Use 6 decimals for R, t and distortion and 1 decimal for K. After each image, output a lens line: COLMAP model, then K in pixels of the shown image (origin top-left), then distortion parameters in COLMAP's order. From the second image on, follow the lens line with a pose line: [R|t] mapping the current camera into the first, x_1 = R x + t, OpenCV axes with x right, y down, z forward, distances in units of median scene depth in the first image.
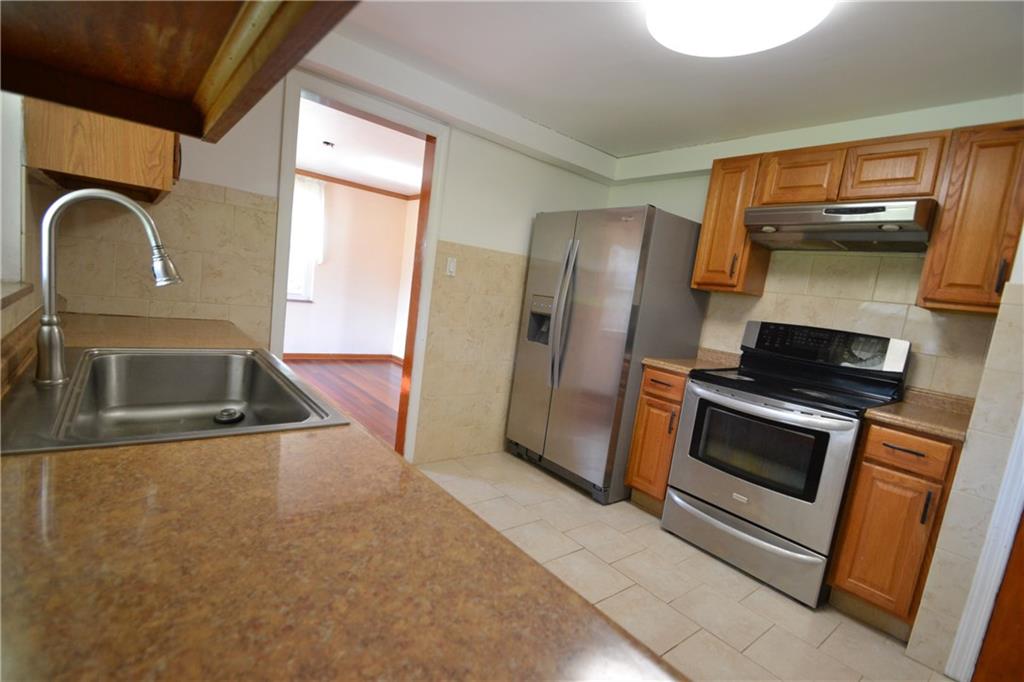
lens RADIAL K [[463.5, 0, 494.5], [0, 463.5, 346.4], [0, 0, 1]] dist [0.003462, -0.012955]
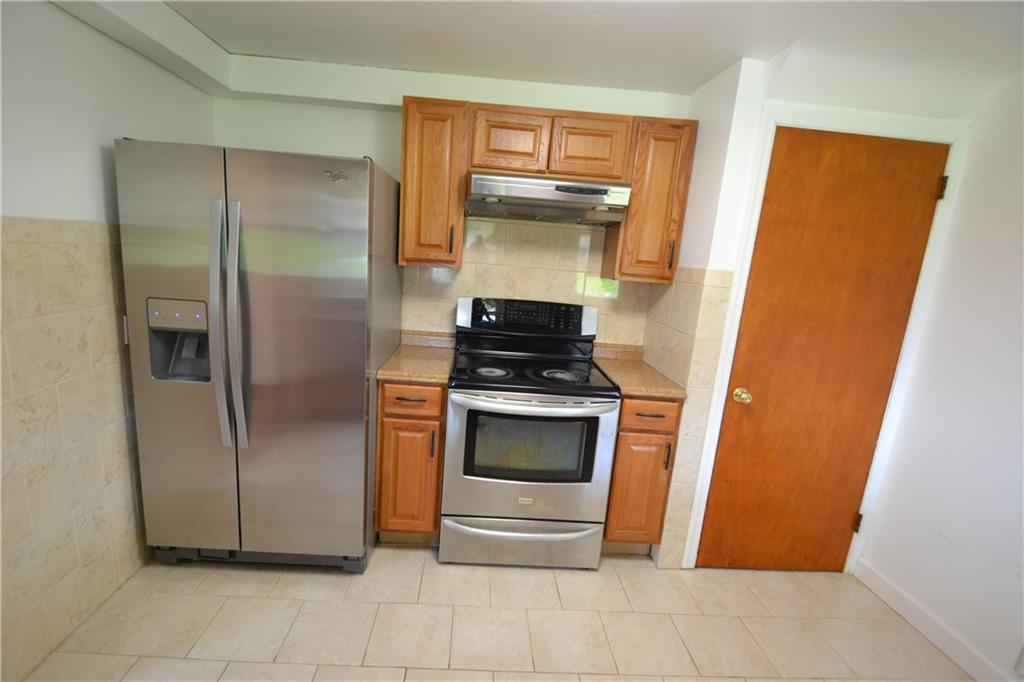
lens RADIAL K [[463.5, 0, 494.5], [0, 463.5, 346.4], [0, 0, 1]] dist [0.003462, -0.012955]
pose [[0.586528, -0.239659, 0.773659, -0.139680], [0.102093, 0.969476, 0.222918, -0.168432], [-0.803469, -0.051762, 0.593093, 0.436077]]
